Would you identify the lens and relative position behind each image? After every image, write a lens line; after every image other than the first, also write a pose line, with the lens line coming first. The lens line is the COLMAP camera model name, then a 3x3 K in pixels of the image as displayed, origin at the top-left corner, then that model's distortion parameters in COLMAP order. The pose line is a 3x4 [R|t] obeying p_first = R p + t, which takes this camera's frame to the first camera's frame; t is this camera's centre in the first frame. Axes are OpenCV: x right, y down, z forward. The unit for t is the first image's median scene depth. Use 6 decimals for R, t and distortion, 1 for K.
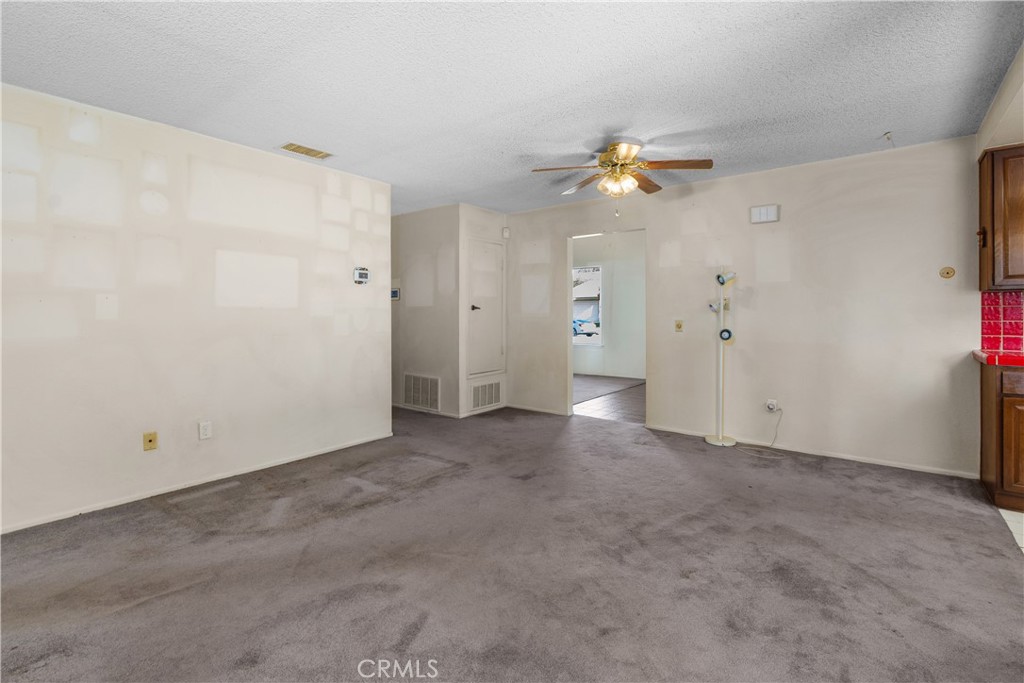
lens RADIAL K [[475.7, 0, 511.3], [0, 475.7, 316.5], [0, 0, 1]] dist [-0.000426, -0.000350]
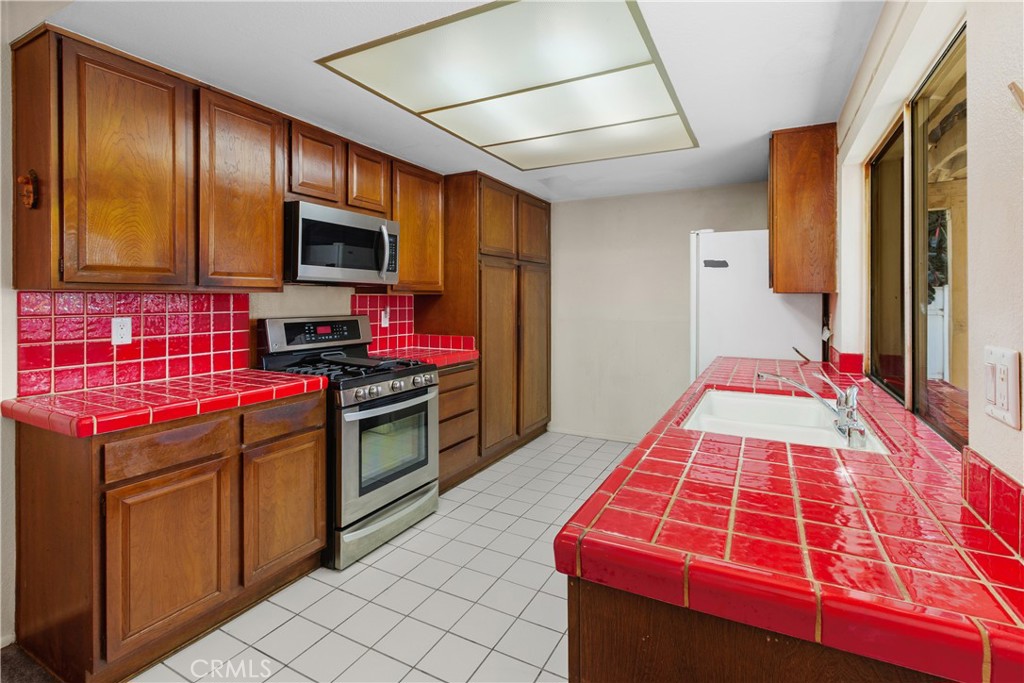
lens RADIAL K [[480.4, 0, 513.4], [0, 480.4, 299.2], [0, 0, 1]] dist [0.001405, -0.000019]
pose [[-0.185855, 0.002972, 0.982573, 0.343555], [-0.000424, 0.999995, -0.003105, -0.040029], [-0.982577, -0.000994, -0.185853, 0.540818]]
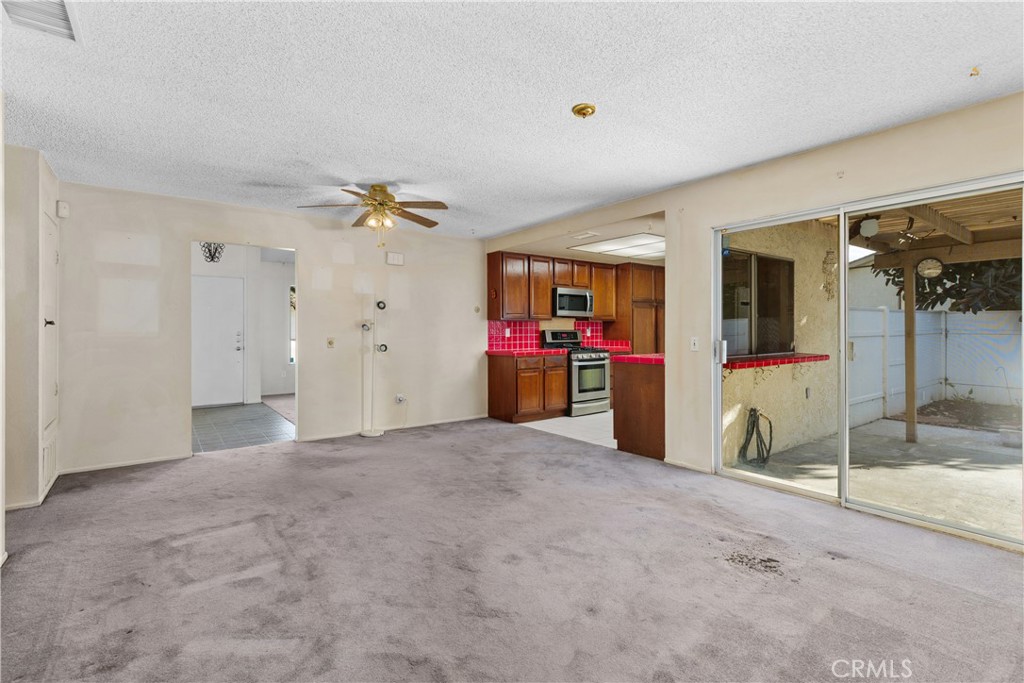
lens RADIAL K [[470.5, 0, 512.0], [0, 470.5, 341.5], [0, 0, 1]] dist [0.000632, -0.000877]
pose [[0.247027, -0.021646, 0.968767, -0.849223], [0.005476, 0.999766, 0.020942, -0.006017], [-0.968993, 0.000131, 0.247087, 0.419609]]
